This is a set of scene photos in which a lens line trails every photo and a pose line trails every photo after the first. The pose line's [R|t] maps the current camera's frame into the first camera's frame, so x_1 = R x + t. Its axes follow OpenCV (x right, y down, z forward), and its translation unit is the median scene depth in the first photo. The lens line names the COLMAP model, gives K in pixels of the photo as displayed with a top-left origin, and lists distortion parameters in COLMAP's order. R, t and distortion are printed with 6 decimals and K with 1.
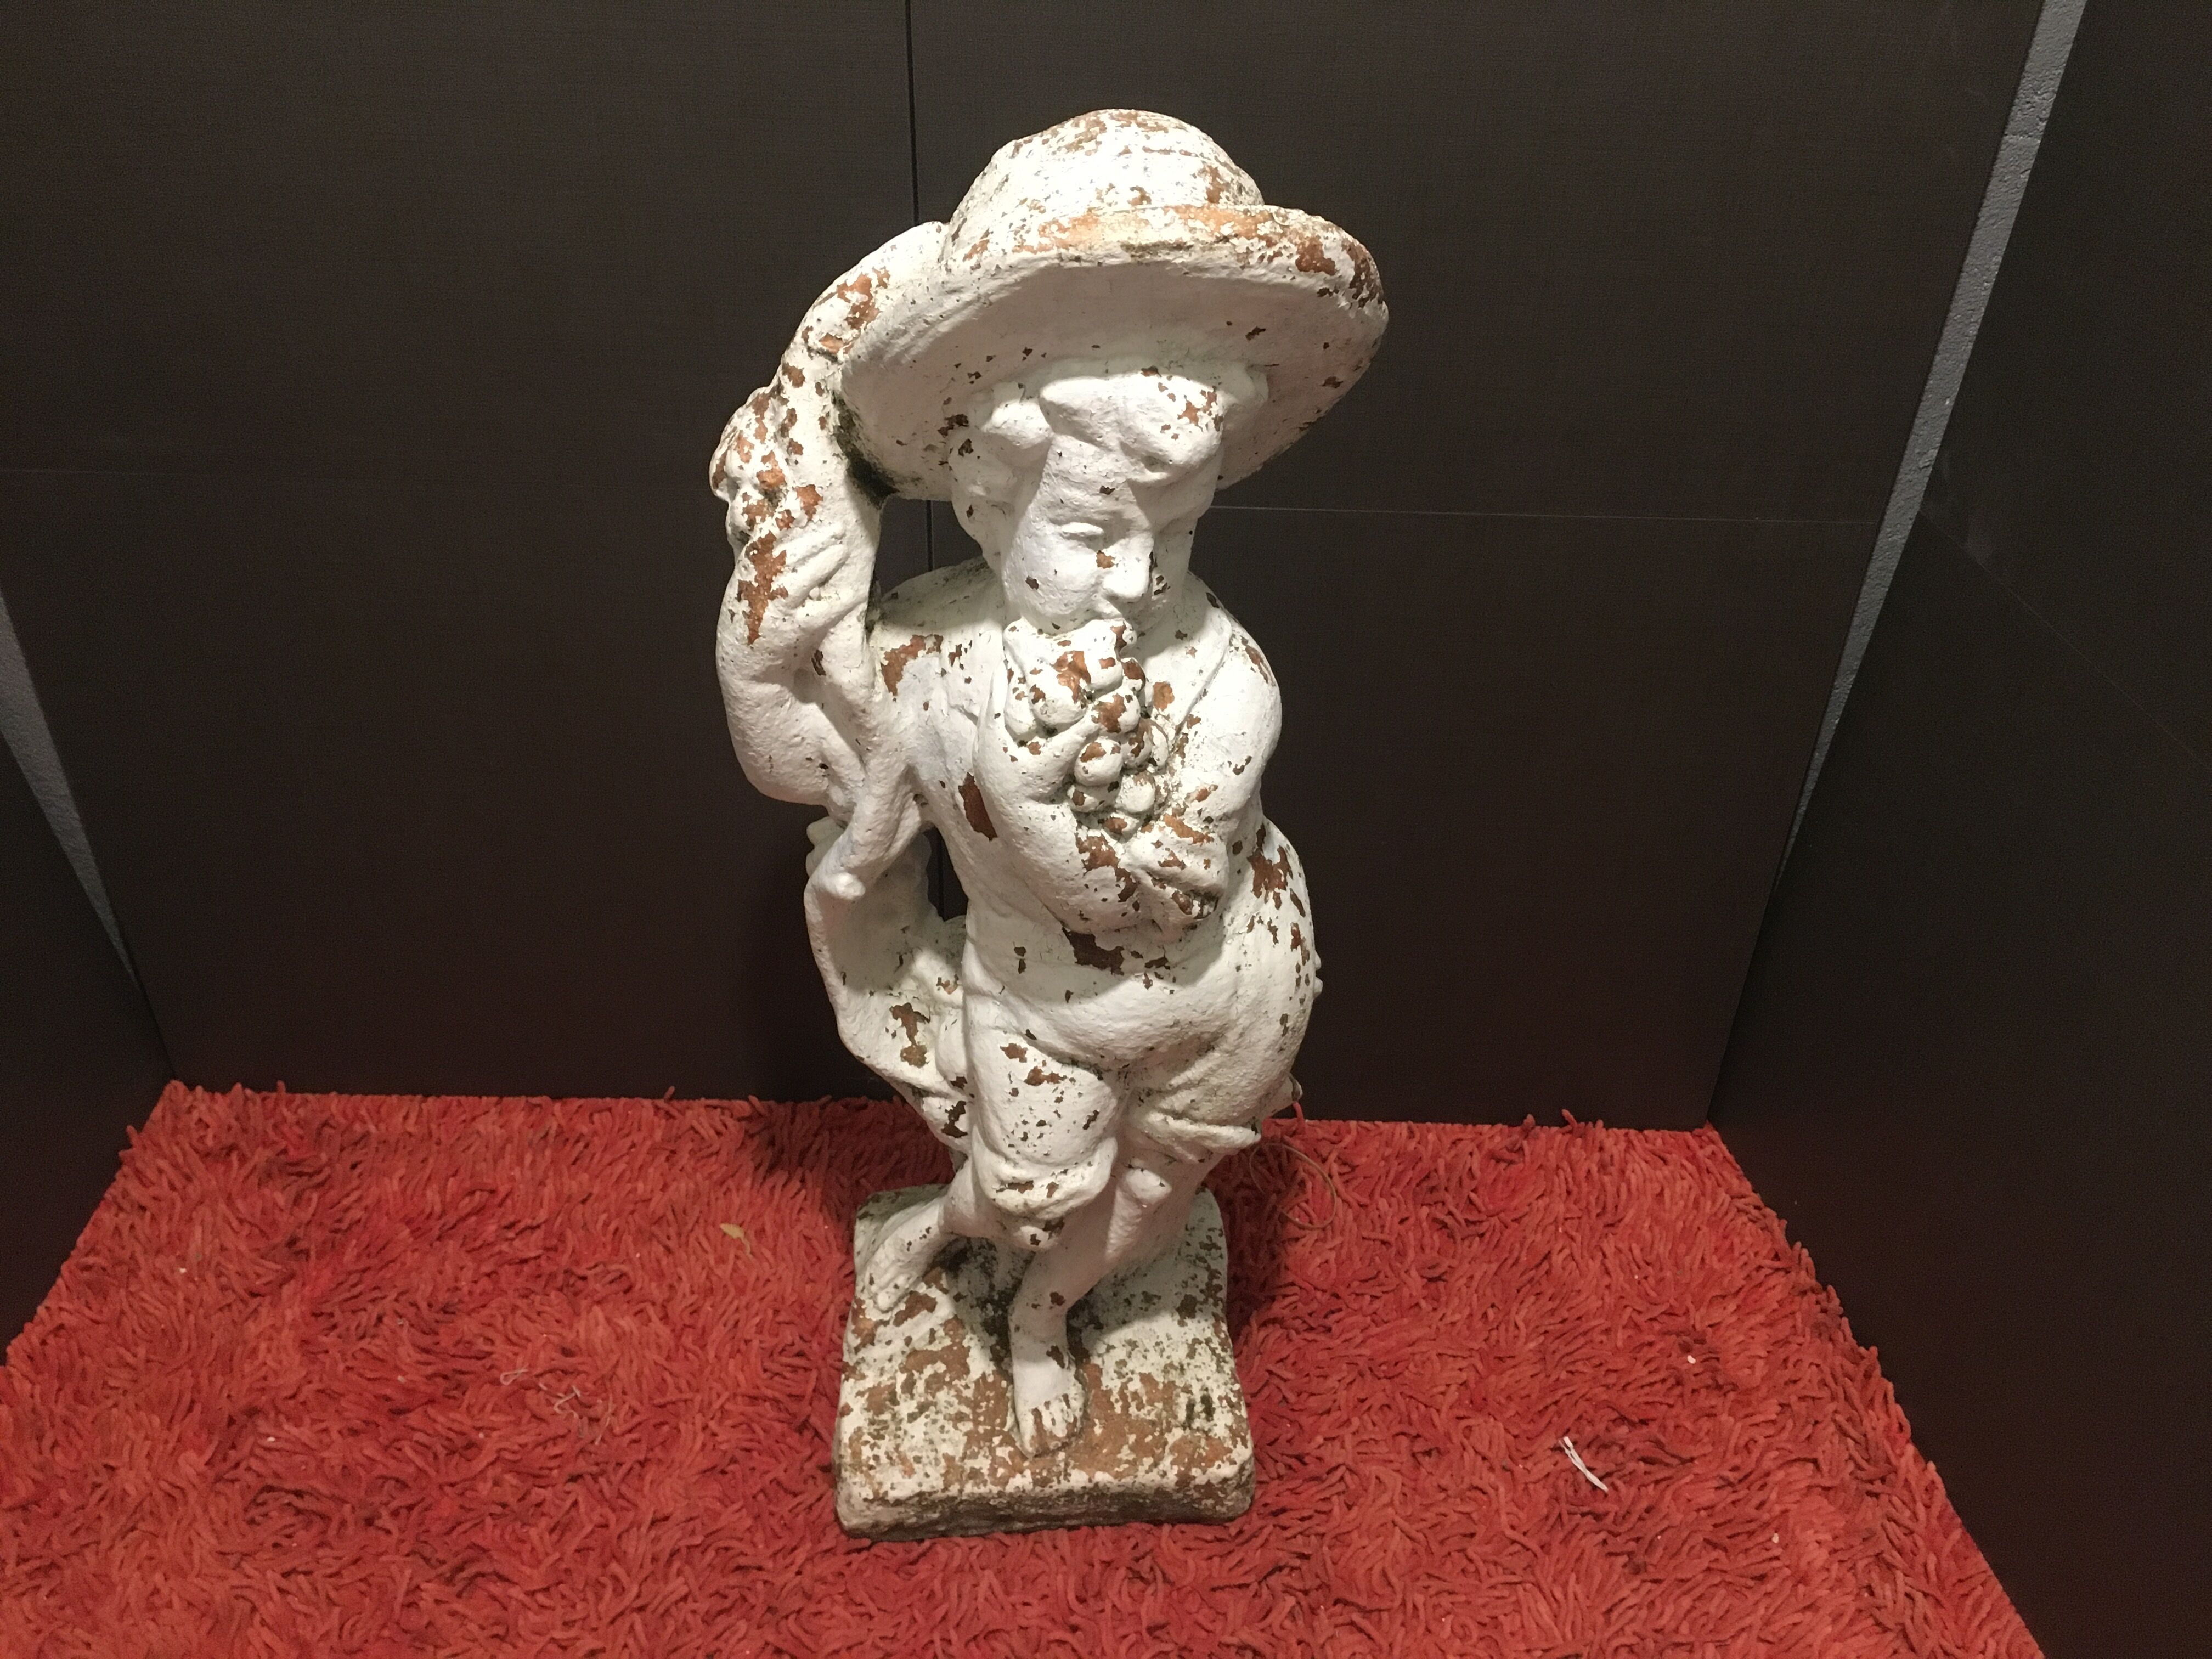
lens RADIAL K [[1911.4, 0, 1116.7], [0, 1911.4, 815.4], [0, 0, 1]] dist [0.080571, -0.119254]
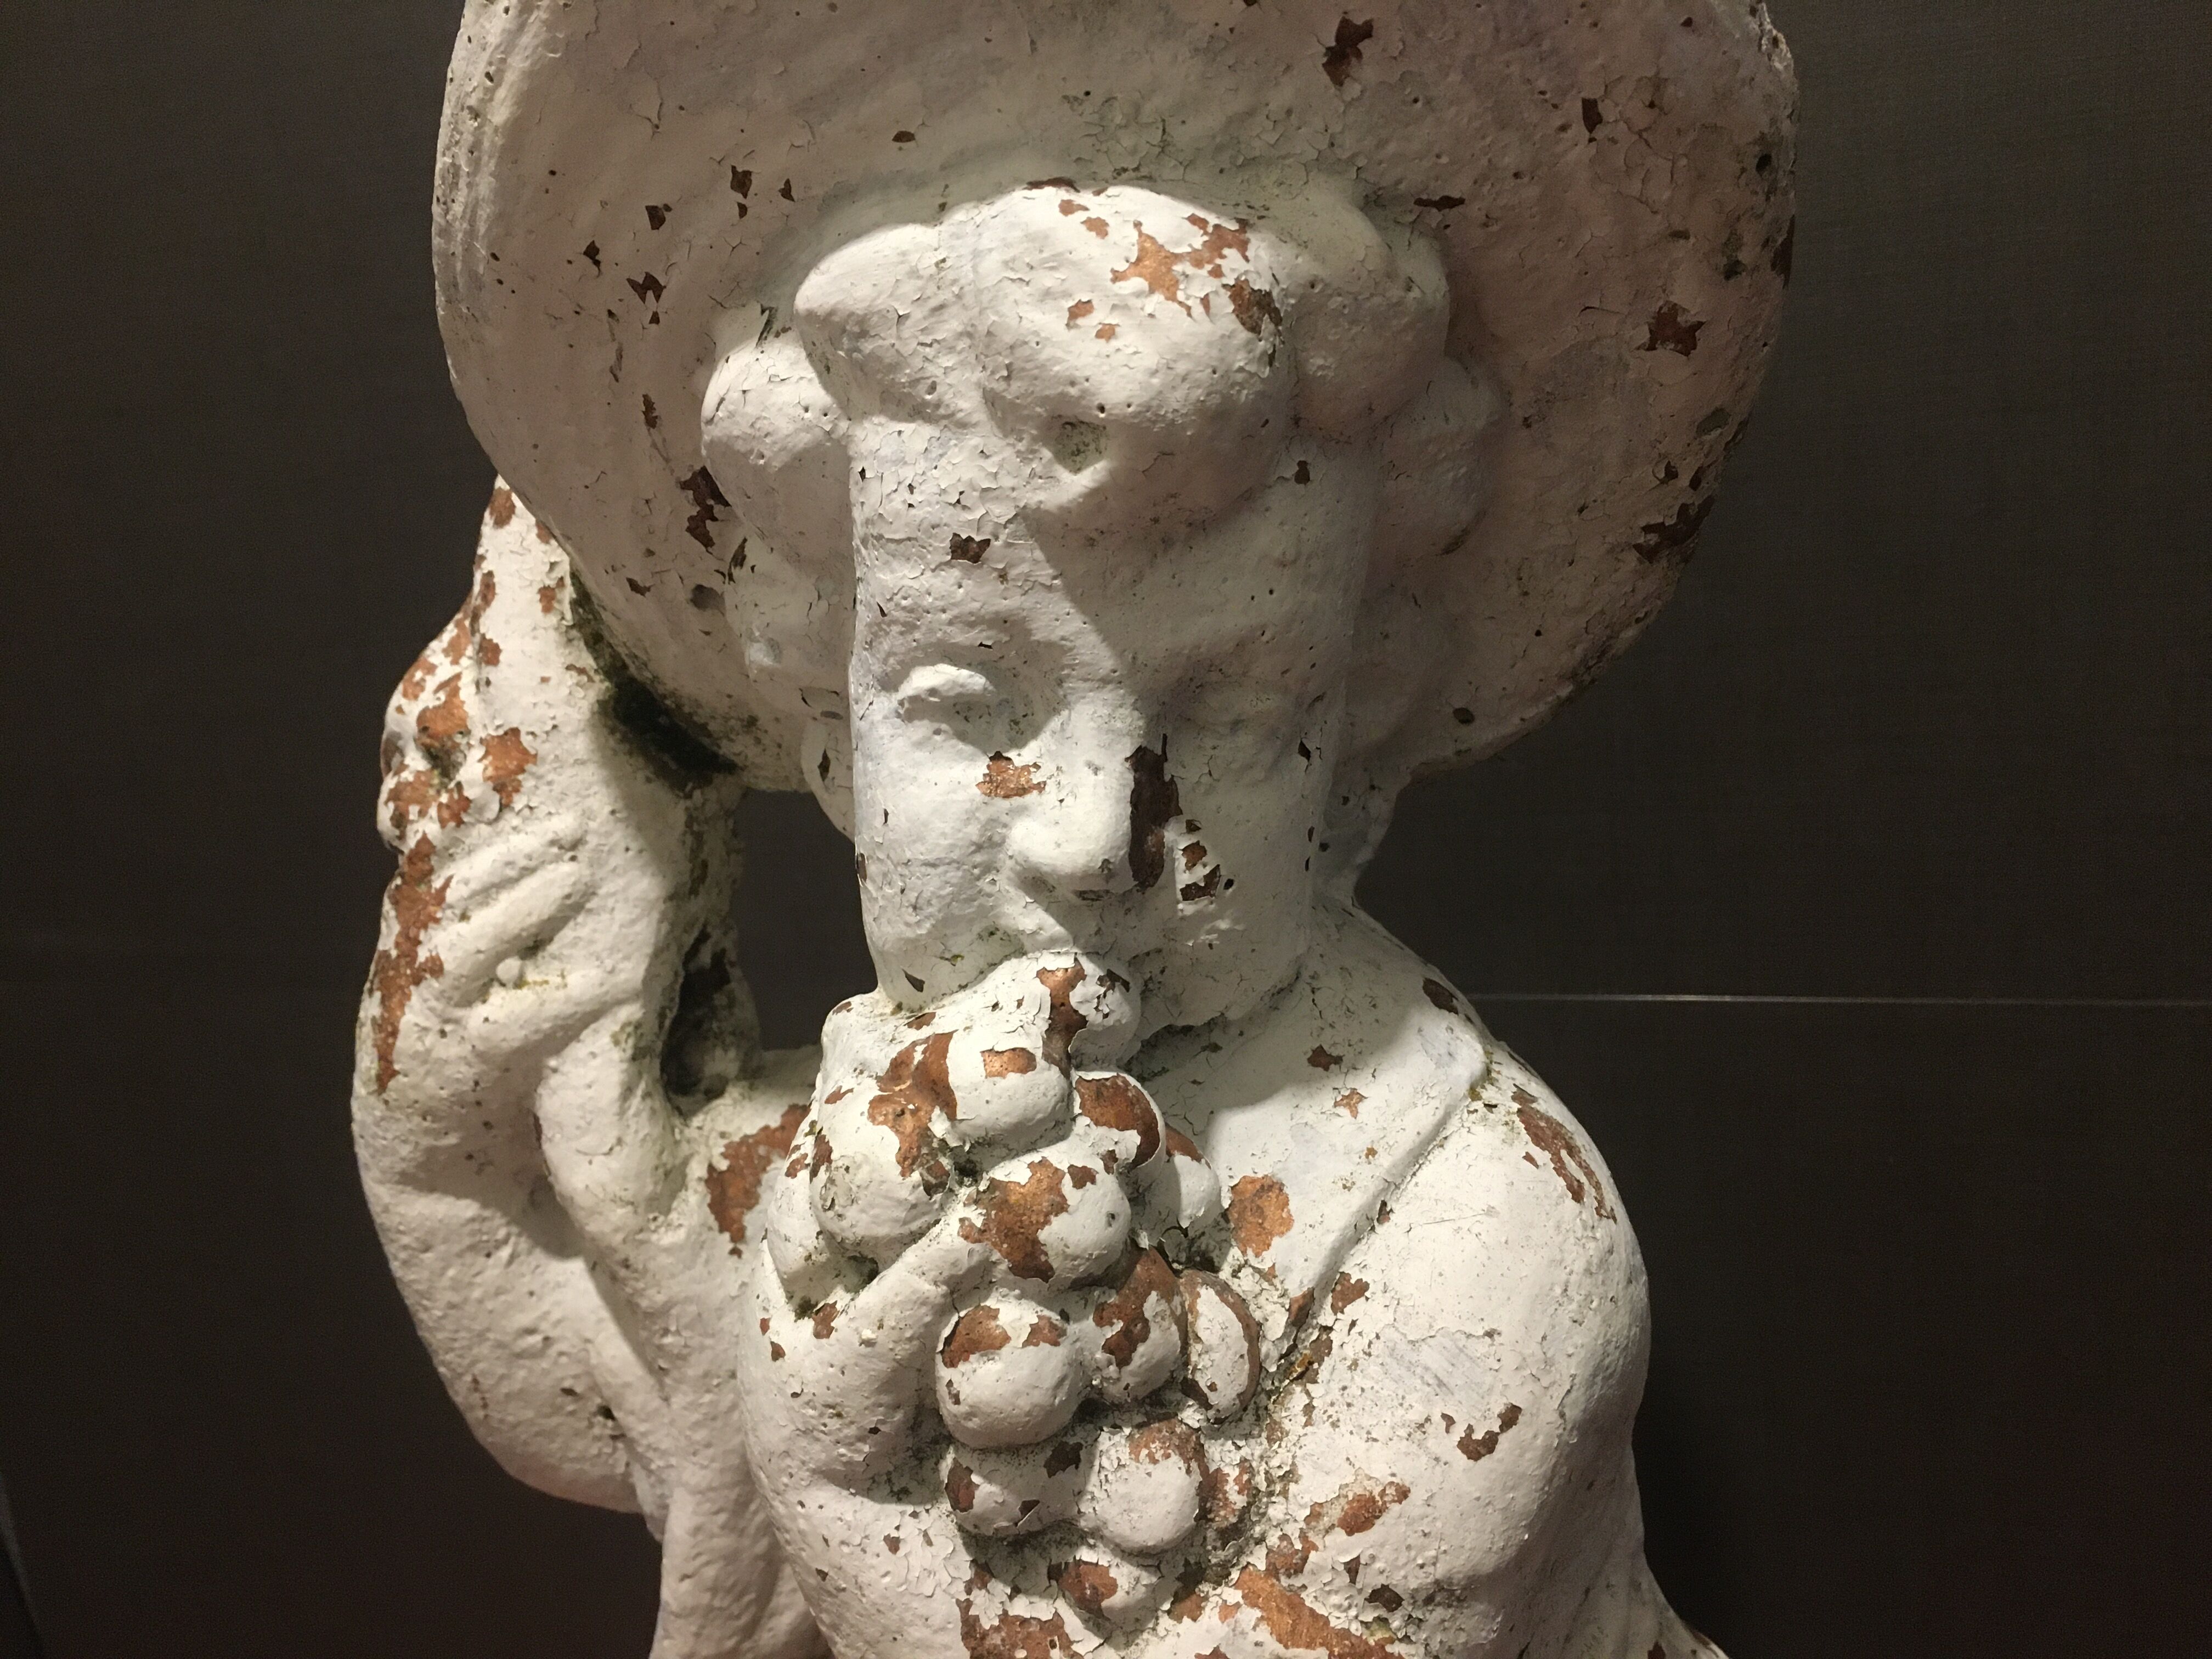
lens RADIAL K [[1911.4, 0, 1111.1], [0, 1911.4, 826.7], [0, 0, 1]] dist [0.080571, -0.119254]
pose [[0.942419, -0.051593, -0.330430, 0.124023], [-0.083277, 0.920705, -0.381270, 0.011241], [0.323900, 0.386834, 0.863394, 0.660320]]
